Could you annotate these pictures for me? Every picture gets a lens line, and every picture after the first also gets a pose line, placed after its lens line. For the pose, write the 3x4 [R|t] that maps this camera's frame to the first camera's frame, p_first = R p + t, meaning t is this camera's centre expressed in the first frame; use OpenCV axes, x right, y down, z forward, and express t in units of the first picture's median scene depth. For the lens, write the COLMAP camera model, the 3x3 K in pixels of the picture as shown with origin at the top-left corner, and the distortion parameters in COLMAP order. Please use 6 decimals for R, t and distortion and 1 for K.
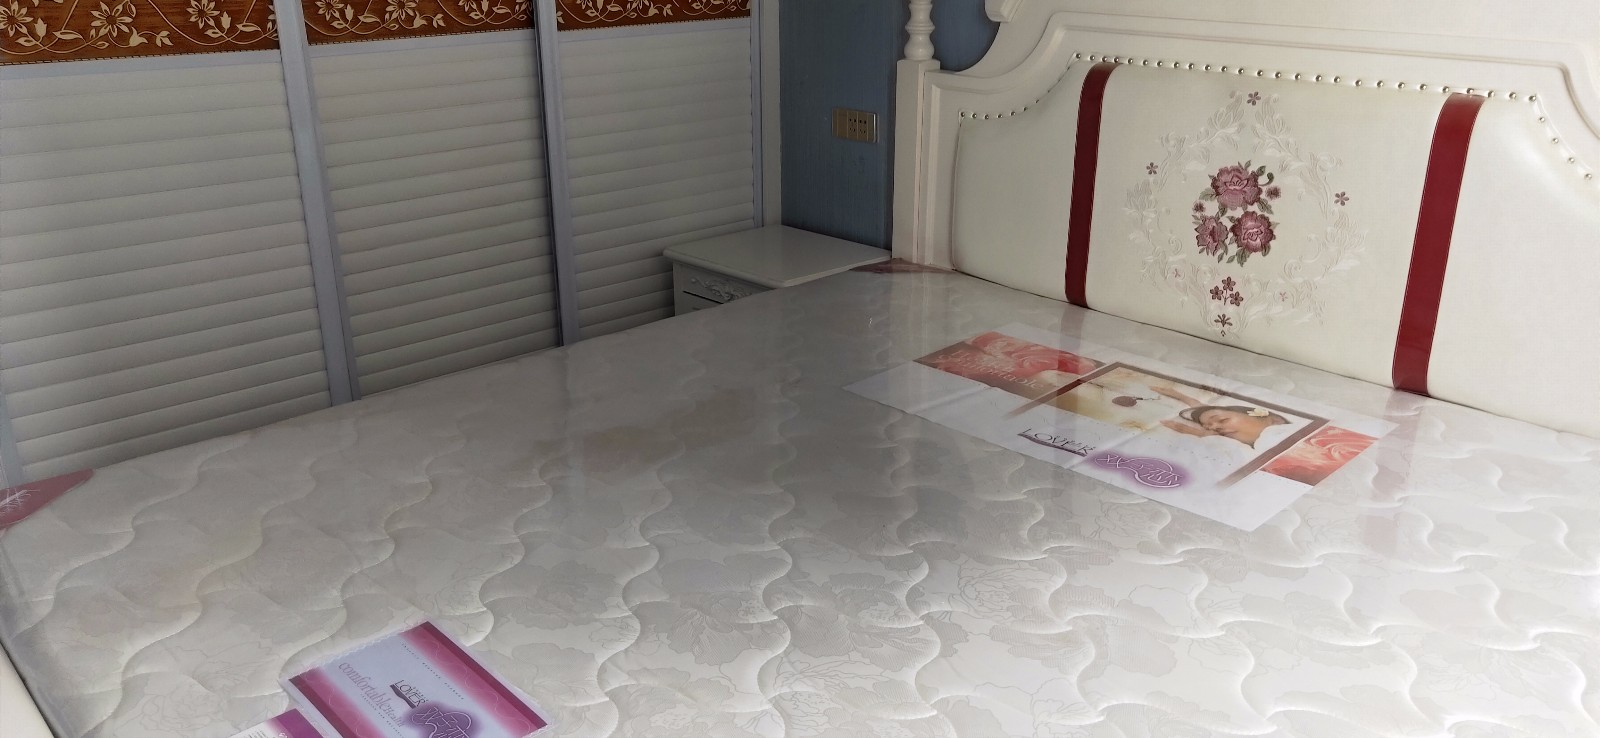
lens RADIAL K [[1198.3, 0, 796.5], [0, 1198.3, 368.2], [0, 0, 1]] dist [-0.002174, -0.002049]
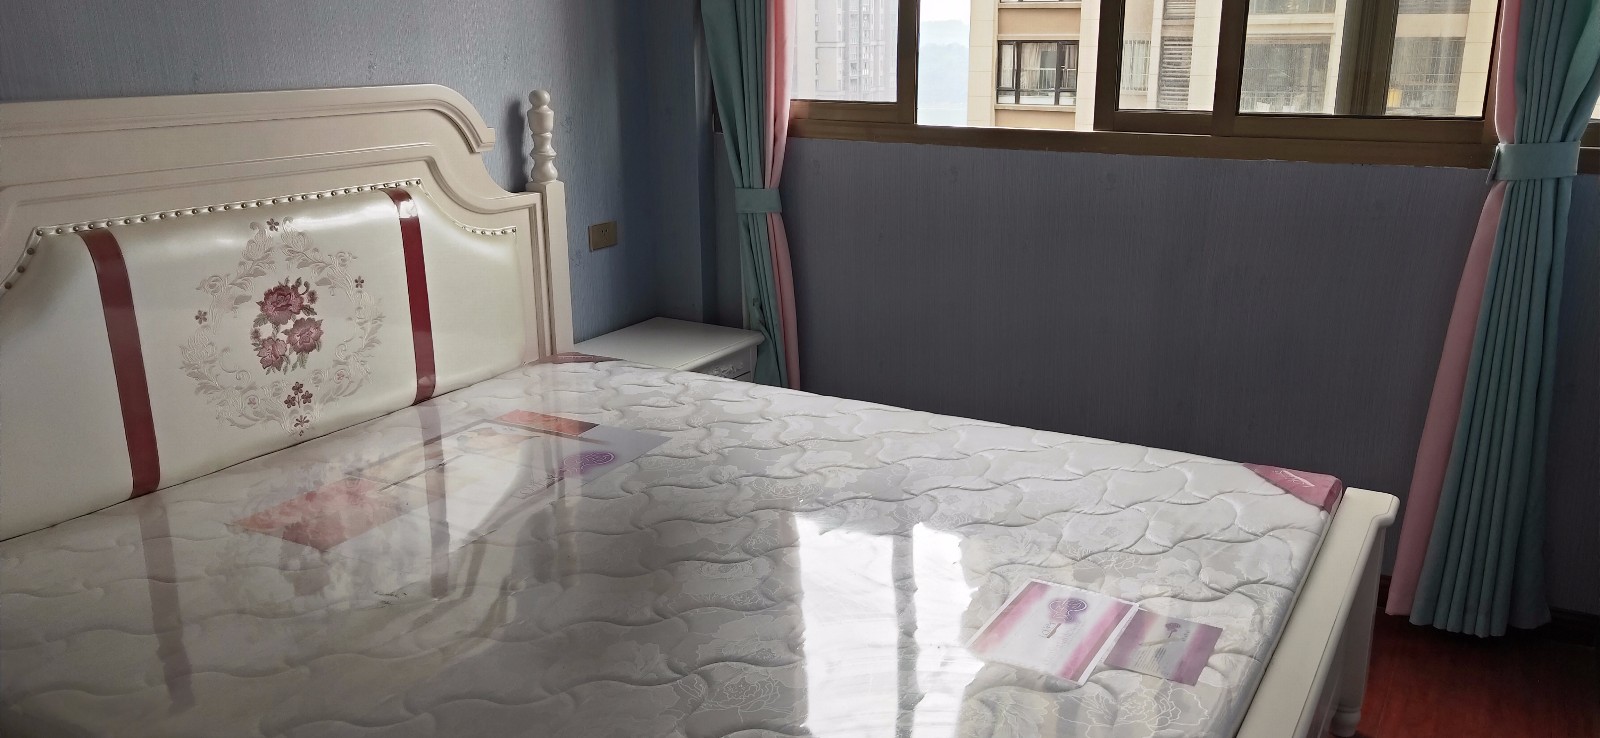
lens RADIAL K [[1198.3, 0, 796.9], [0, 1198.3, 371.2], [0, 0, 1]] dist [-0.002174, -0.002049]
pose [[-0.266371, -0.245531, 0.932074, -0.809662], [0.357400, 0.872917, 0.332087, -0.293739], [-0.895160, 0.421581, -0.144767, 0.755364]]
